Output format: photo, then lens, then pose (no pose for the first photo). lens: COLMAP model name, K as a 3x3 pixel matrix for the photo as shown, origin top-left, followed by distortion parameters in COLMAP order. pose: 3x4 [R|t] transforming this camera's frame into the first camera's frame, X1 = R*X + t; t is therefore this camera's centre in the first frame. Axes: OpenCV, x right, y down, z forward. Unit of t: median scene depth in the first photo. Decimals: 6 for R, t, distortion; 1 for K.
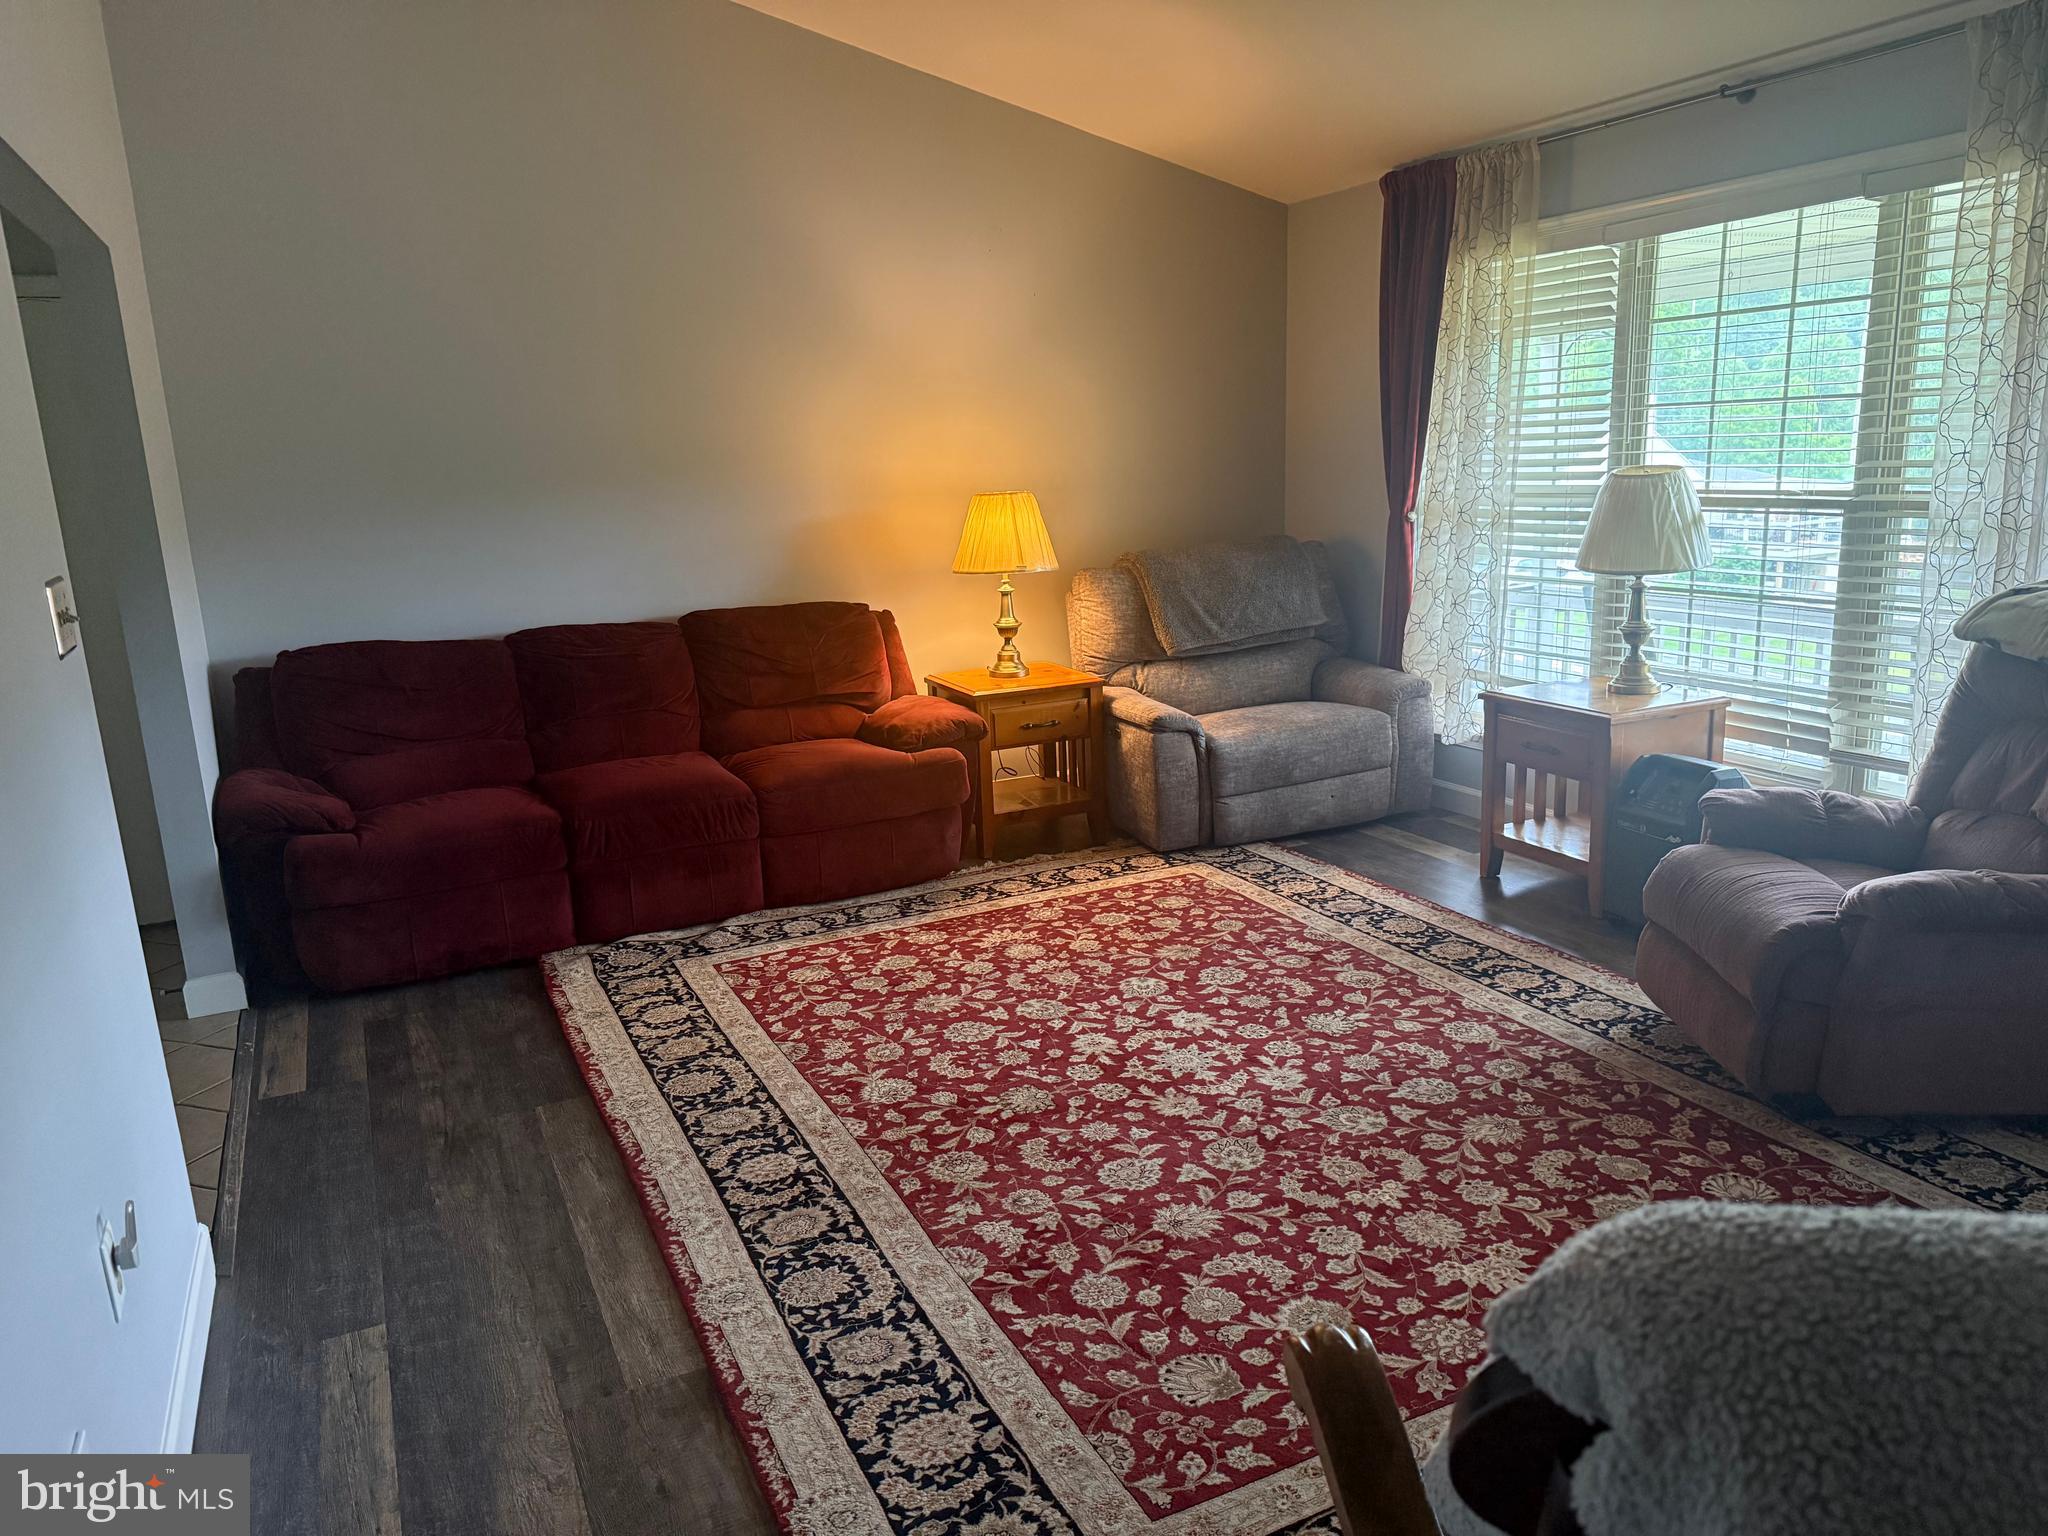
lens RADIAL K [[1368.6, 0, 1023.8], [0, 1368.6, 755.9], [0, 0, 1]] dist [0.138797, -0.248071]
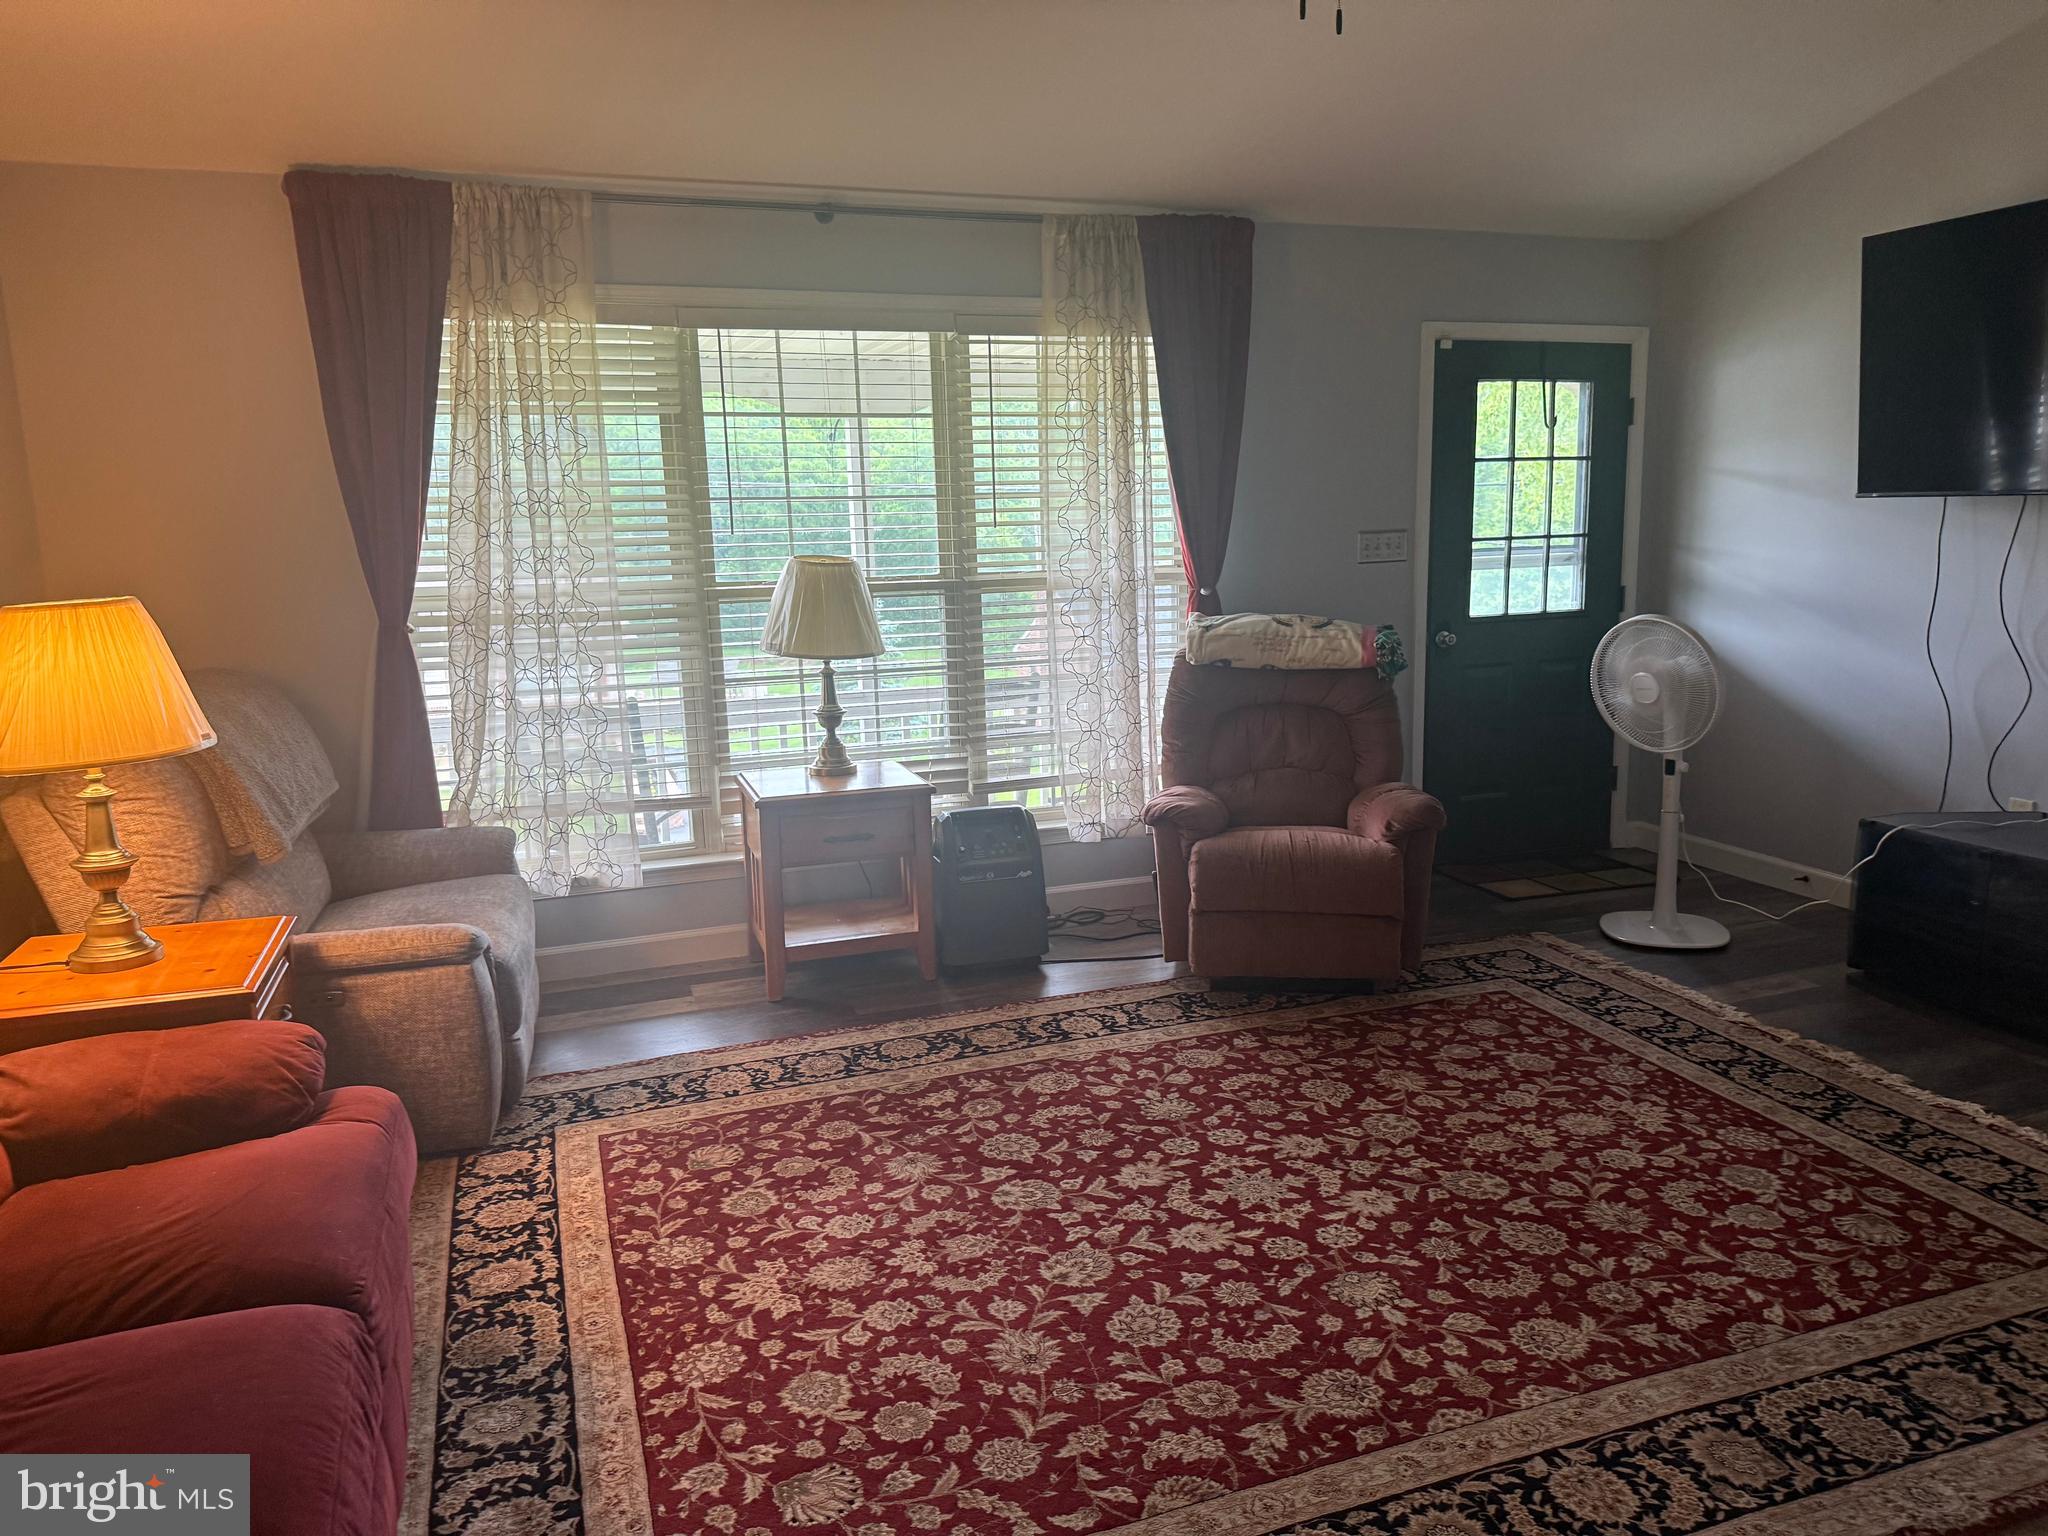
lens RADIAL K [[1368.6, 0, 1023.8], [0, 1368.6, 755.9], [0, 0, 1]] dist [0.138797, -0.248071]
pose [[0.141727, -0.137842, 0.980262, -0.654167], [0.236264, 0.966349, 0.101726, -0.155728], [-0.961297, 0.217183, 0.169525, 0.809268]]
